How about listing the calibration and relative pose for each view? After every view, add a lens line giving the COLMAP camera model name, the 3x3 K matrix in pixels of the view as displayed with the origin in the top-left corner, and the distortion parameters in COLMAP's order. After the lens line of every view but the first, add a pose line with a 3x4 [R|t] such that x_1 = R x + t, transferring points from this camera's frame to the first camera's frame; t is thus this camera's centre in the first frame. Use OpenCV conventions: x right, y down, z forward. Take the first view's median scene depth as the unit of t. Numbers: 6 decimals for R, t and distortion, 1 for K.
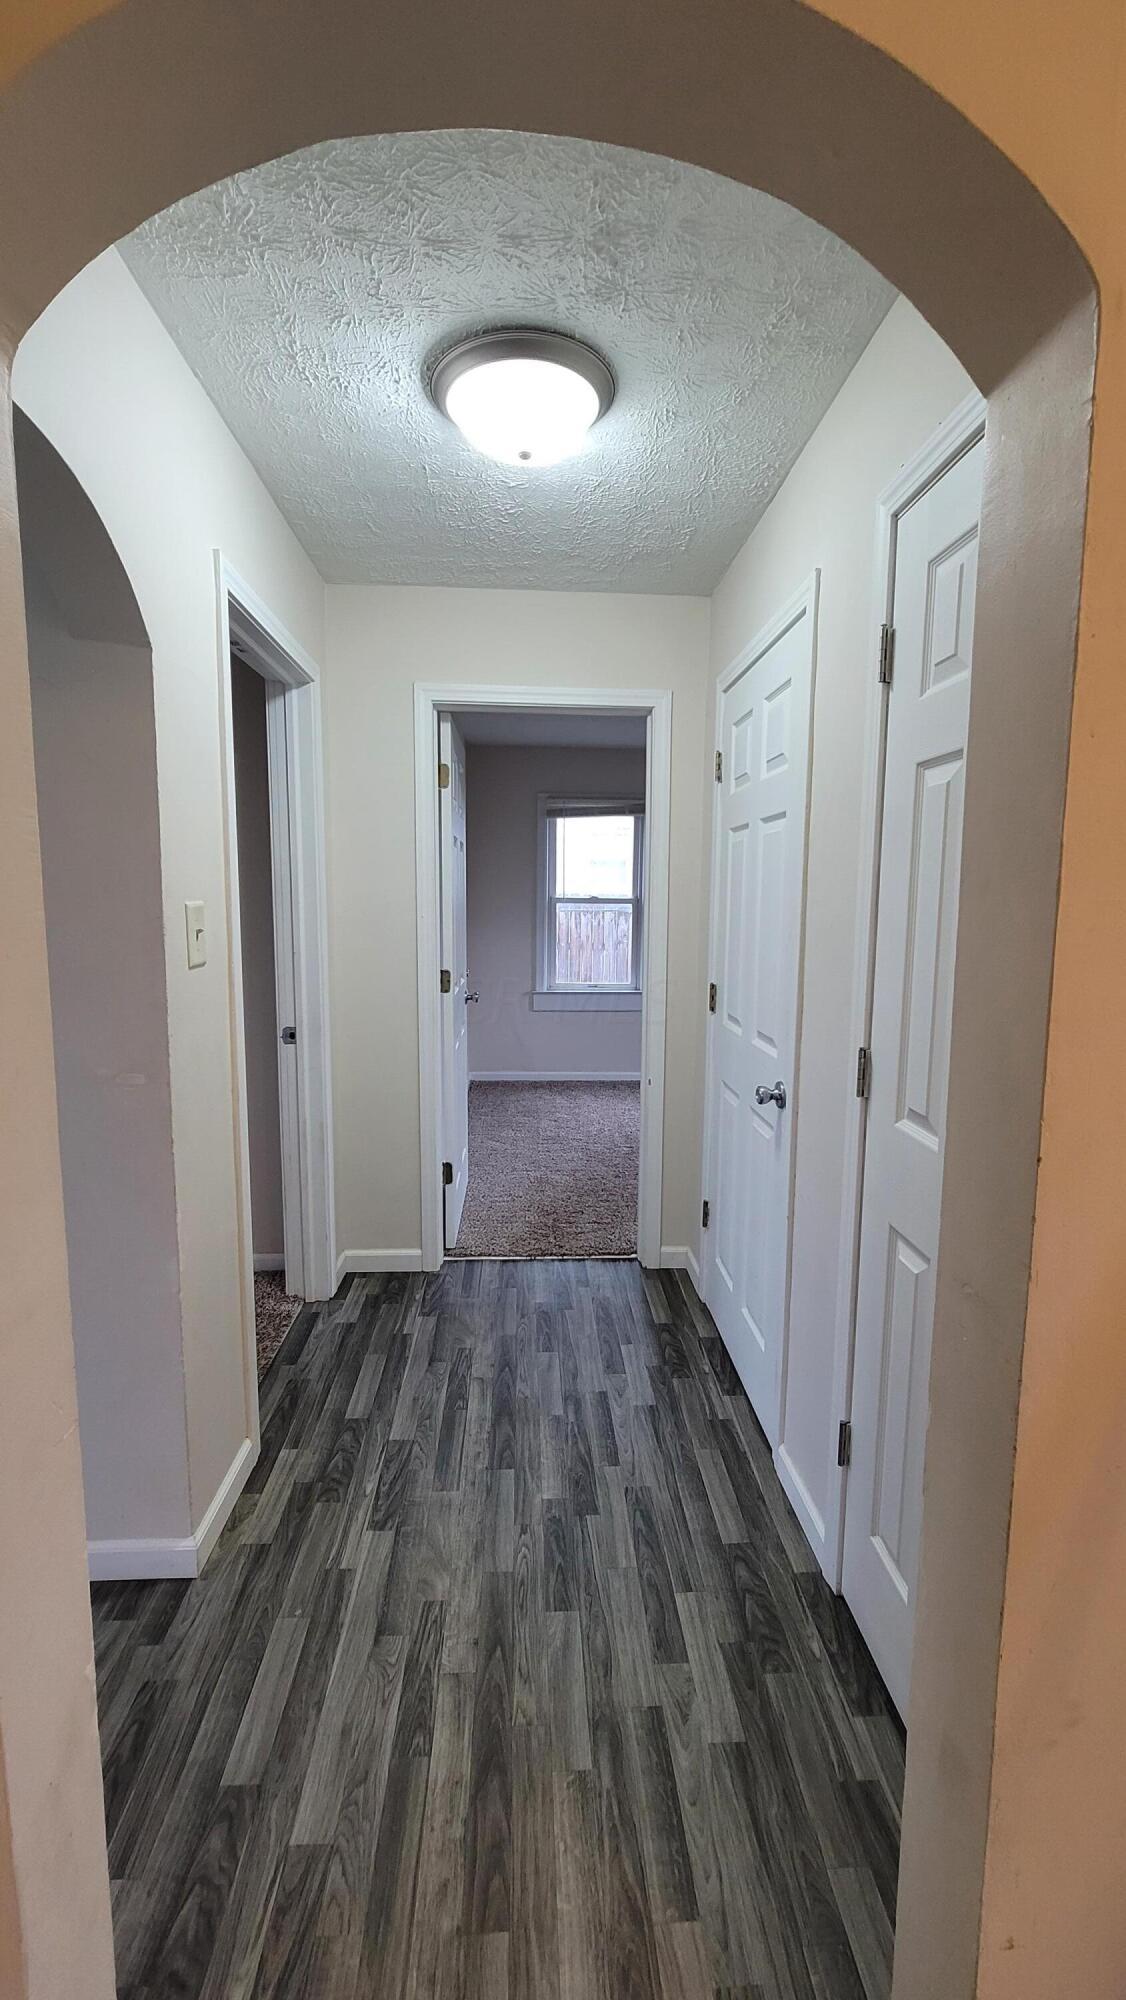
lens RADIAL K [[820.8, 0, 566.3], [0, 820.8, 995.5], [0, 0, 1]] dist [0.002214, 0.001371]
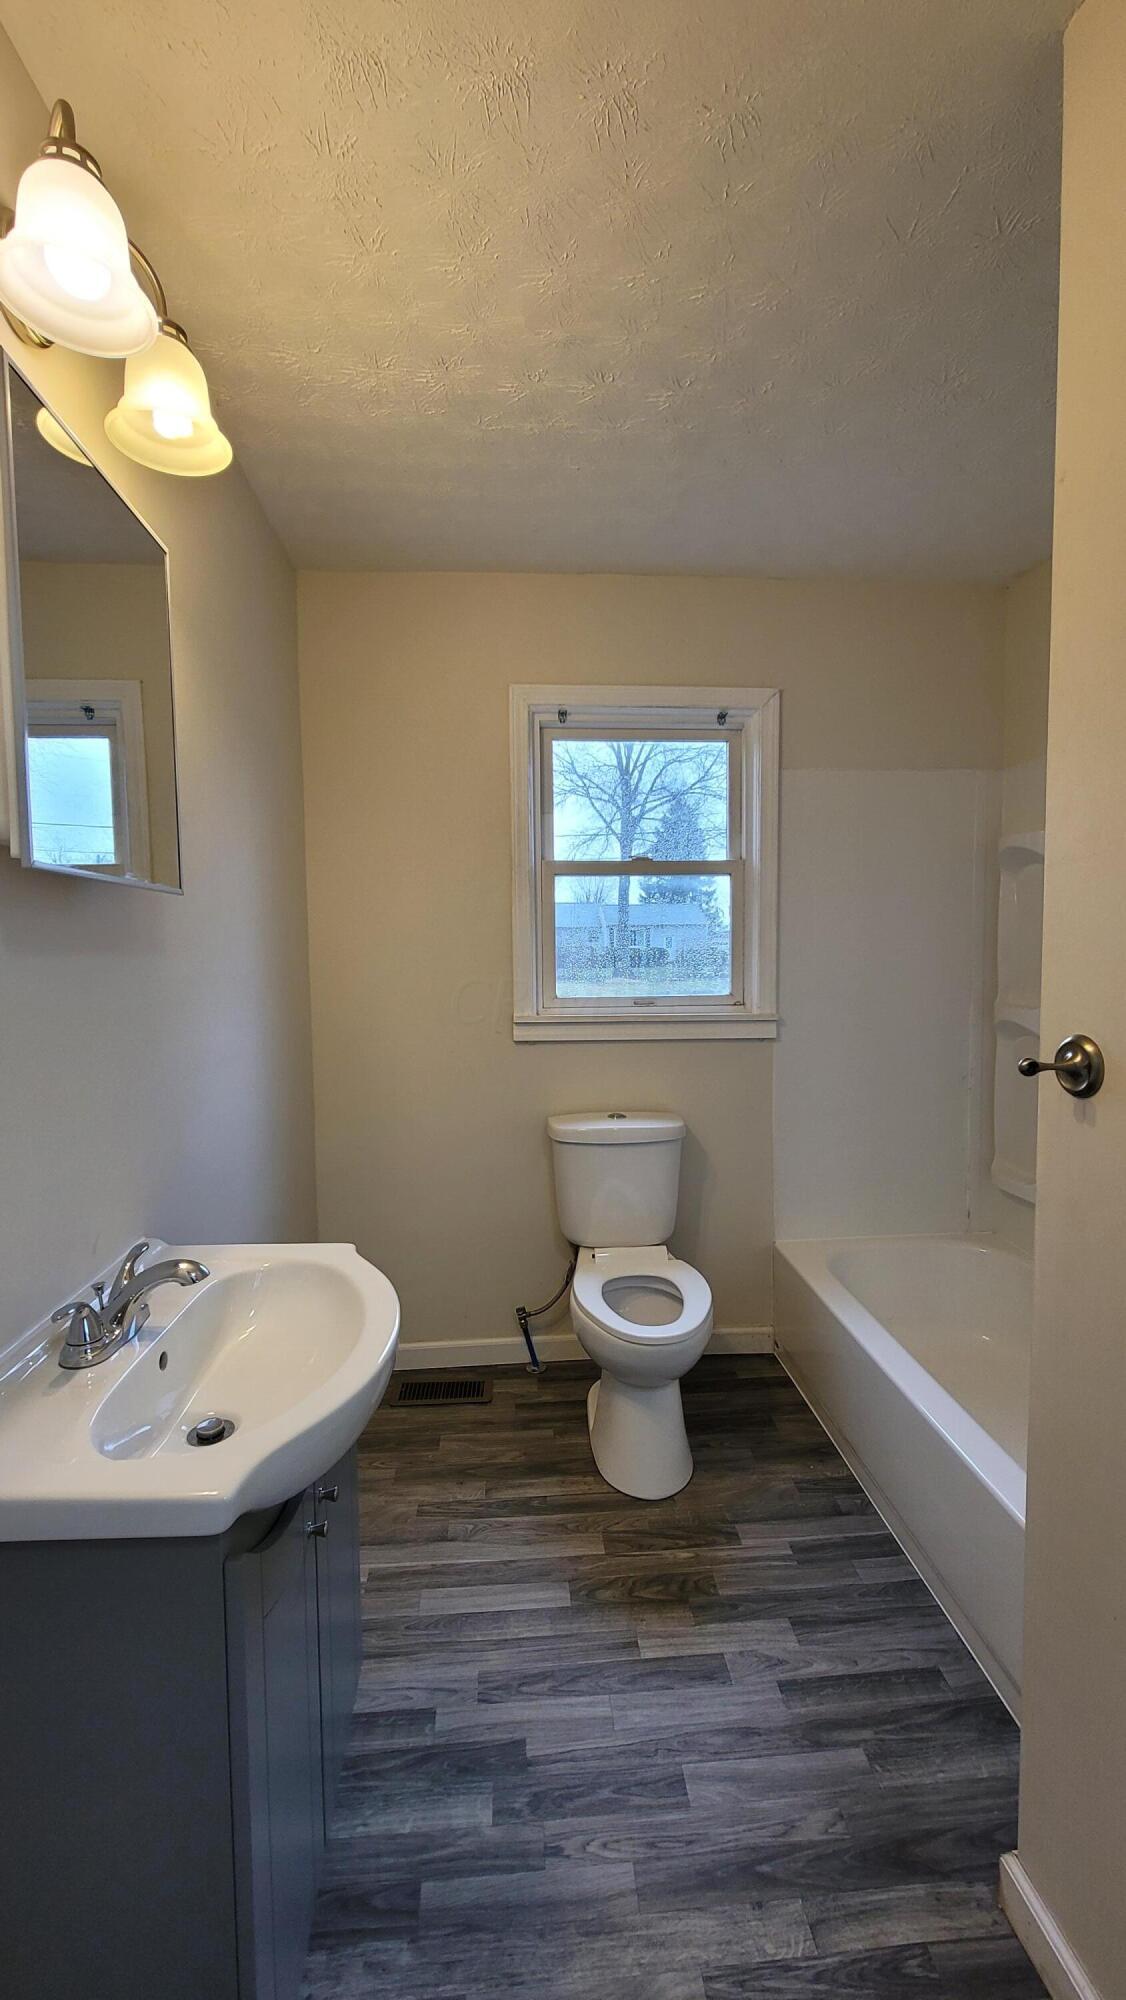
lens RADIAL K [[820.8, 0, 576.4], [0, 820.8, 969.6], [0, 0, 1]] dist [0.002214, 0.001371]
pose [[-0.023156, -0.068207, 0.997402, -0.745941], [0.117651, 0.990551, 0.070470, -0.110737], [-0.992785, 0.118977, -0.014912, 1.016241]]
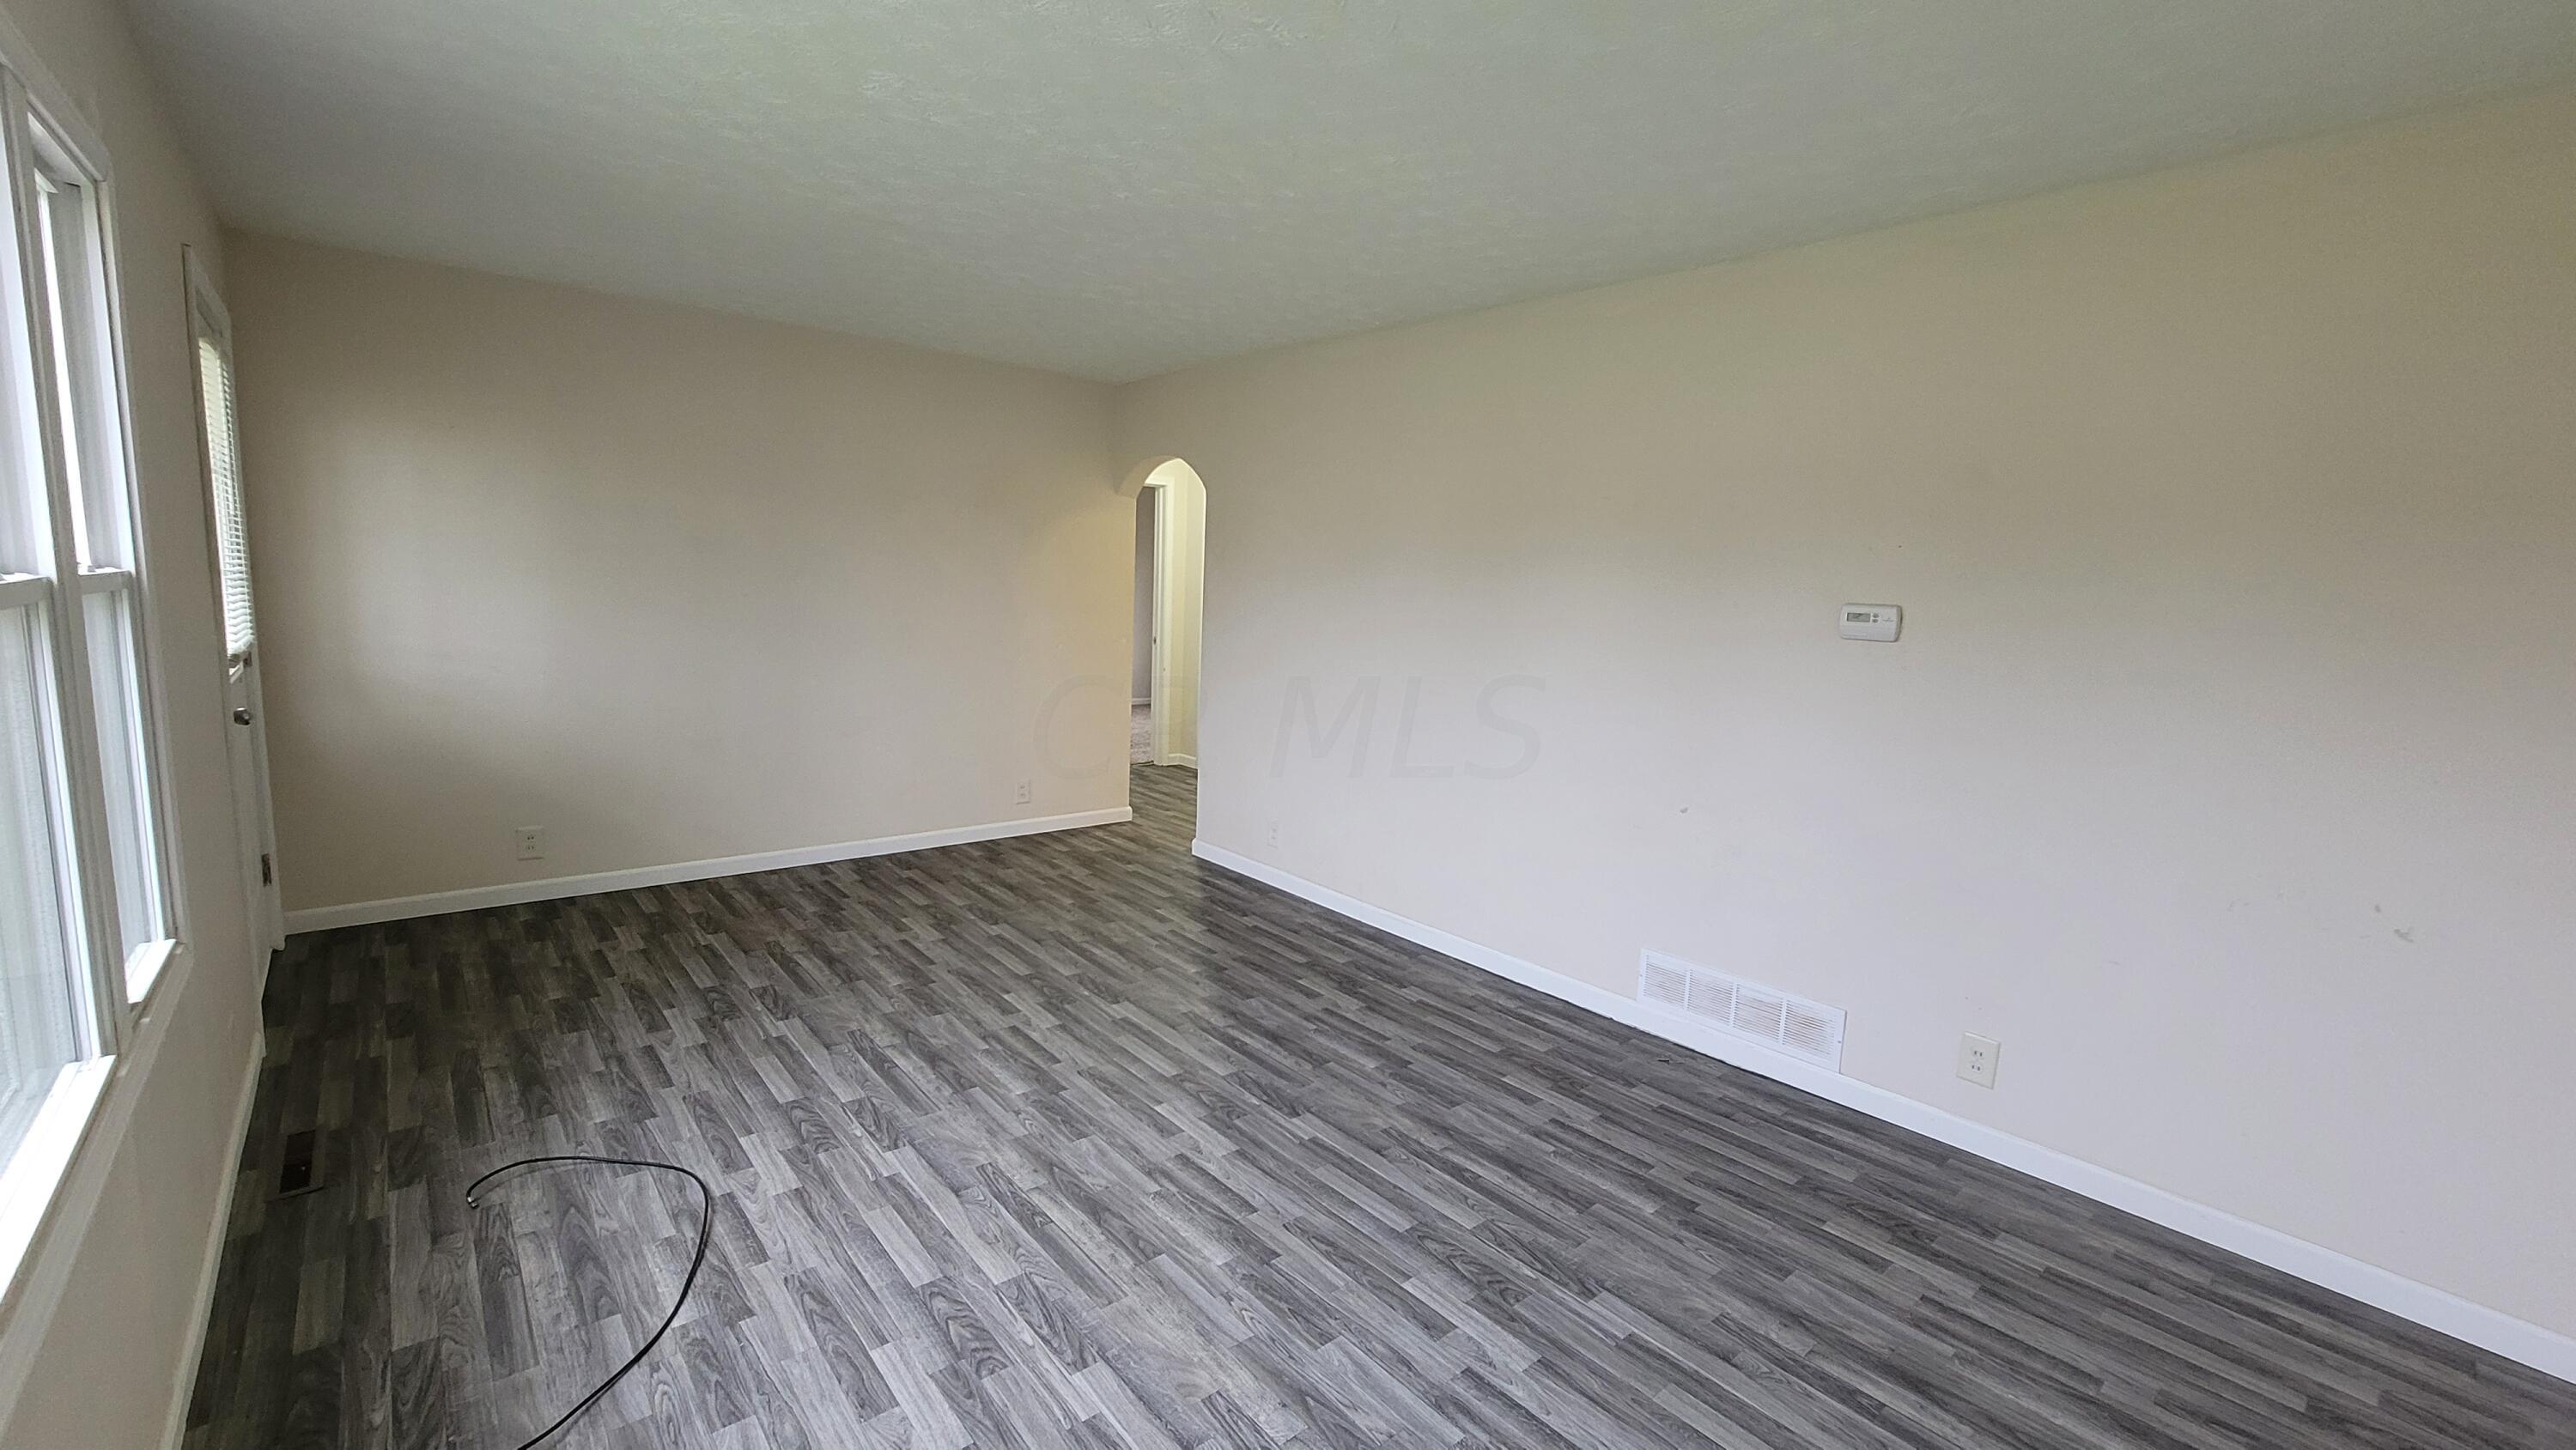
lens RADIAL K [[1044.3, 0, 1283.2], [0, 1044.3, 728.3], [0, 0, 1]] dist [-0.002939, -0.000146]
pose [[0.797378, -0.064509, 0.600022, -0.717242], [0.041071, 0.997766, 0.052690, -0.023986], [-0.602081, -0.017370, 0.798246, 0.084553]]
